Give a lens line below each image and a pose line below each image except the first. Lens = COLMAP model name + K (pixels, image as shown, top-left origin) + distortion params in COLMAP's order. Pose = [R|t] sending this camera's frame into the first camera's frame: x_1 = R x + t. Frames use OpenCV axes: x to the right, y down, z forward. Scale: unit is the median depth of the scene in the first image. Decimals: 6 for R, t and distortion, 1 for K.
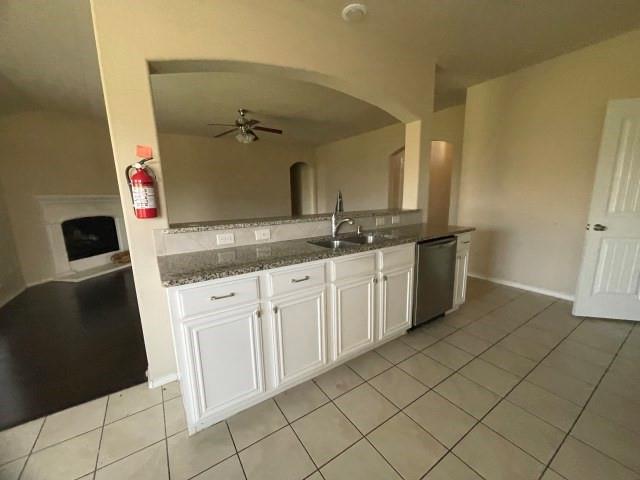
lens RADIAL K [[256.8, 0, 320.1], [0, 256.8, 241.9], [0, 0, 1]] dist [0.004071, 0.000361]
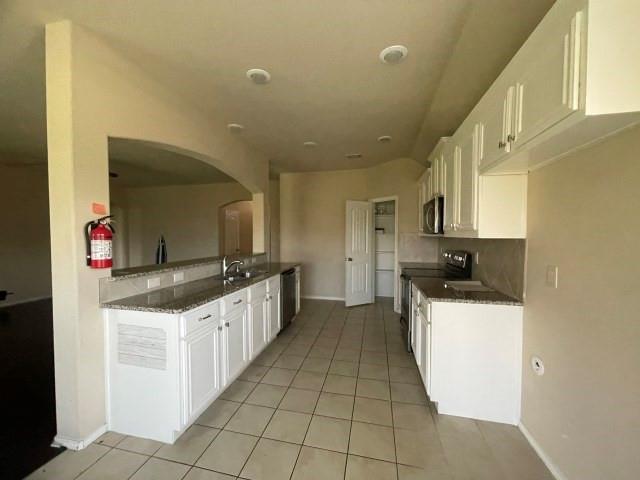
lens RADIAL K [[256.8, 0, 319.0], [0, 256.8, 240.9], [0, 0, 1]] dist [0.004071, 0.000361]
pose [[0.719367, 0.004586, 0.694616, -0.557336], [0.110746, 0.986430, -0.121205, 0.022207], [-0.685746, 0.164117, 0.709097, -0.318896]]
